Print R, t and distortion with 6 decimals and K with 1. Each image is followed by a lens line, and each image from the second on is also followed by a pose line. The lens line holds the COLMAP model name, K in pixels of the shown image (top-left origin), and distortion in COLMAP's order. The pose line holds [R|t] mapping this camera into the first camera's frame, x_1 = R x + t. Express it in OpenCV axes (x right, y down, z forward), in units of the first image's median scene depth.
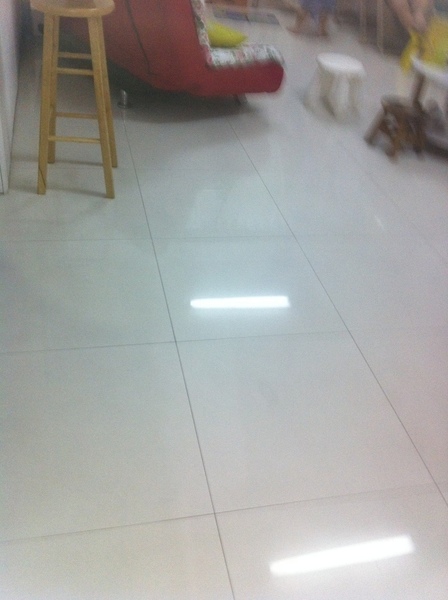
lens RADIAL K [[592.6, 0, 223.6], [0, 592.6, 315.5], [0, 0, 1]] dist [0.145716, -0.449658]
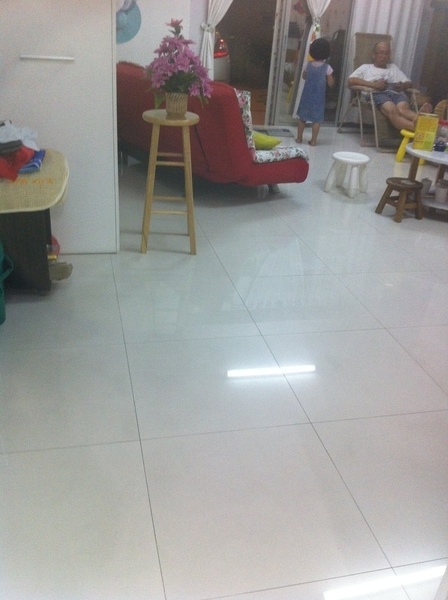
lens RADIAL K [[592.6, 0, 223.6], [0, 592.6, 315.5], [0, 0, 1]] dist [0.145716, -0.449658]
pose [[0.998571, -0.053342, -0.003371, -0.106411], [0.051731, 0.980415, -0.190028, 0.171084], [0.013441, 0.189582, 0.981773, -0.252801]]
